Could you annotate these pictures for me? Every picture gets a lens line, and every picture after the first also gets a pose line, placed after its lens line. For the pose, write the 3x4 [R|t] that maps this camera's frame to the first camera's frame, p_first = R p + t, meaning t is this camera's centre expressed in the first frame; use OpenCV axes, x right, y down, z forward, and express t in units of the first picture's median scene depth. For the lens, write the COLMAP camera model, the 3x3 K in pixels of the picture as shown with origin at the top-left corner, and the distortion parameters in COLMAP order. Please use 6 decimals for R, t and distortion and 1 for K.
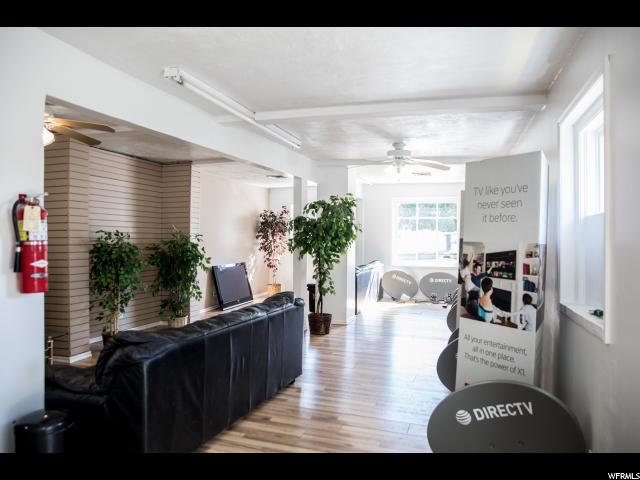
lens RADIAL K [[437.7, 0, 322.0], [0, 437.7, 241.0], [0, 0, 1]] dist [-0.056968, 0.003904]
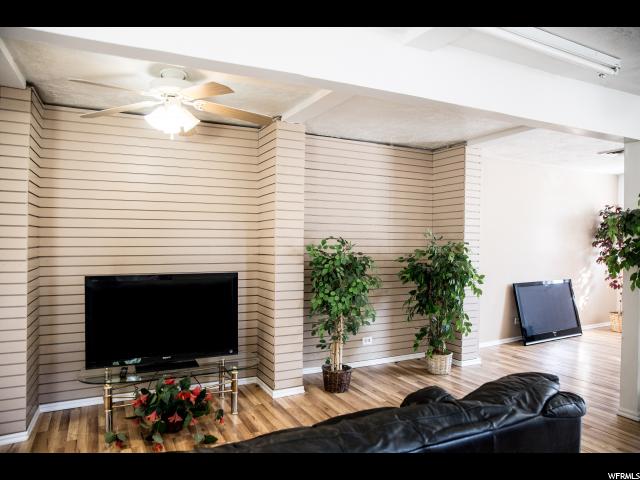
lens RADIAL K [[437.7, 0, 318.3], [0, 437.7, 243.4], [0, 0, 1]] dist [-0.056968, 0.003904]
pose [[0.707481, 0.010322, -0.706657, 0.044010], [-0.011357, 0.999930, 0.003235, -0.011824], [0.706641, 0.005736, 0.707549, 0.326679]]
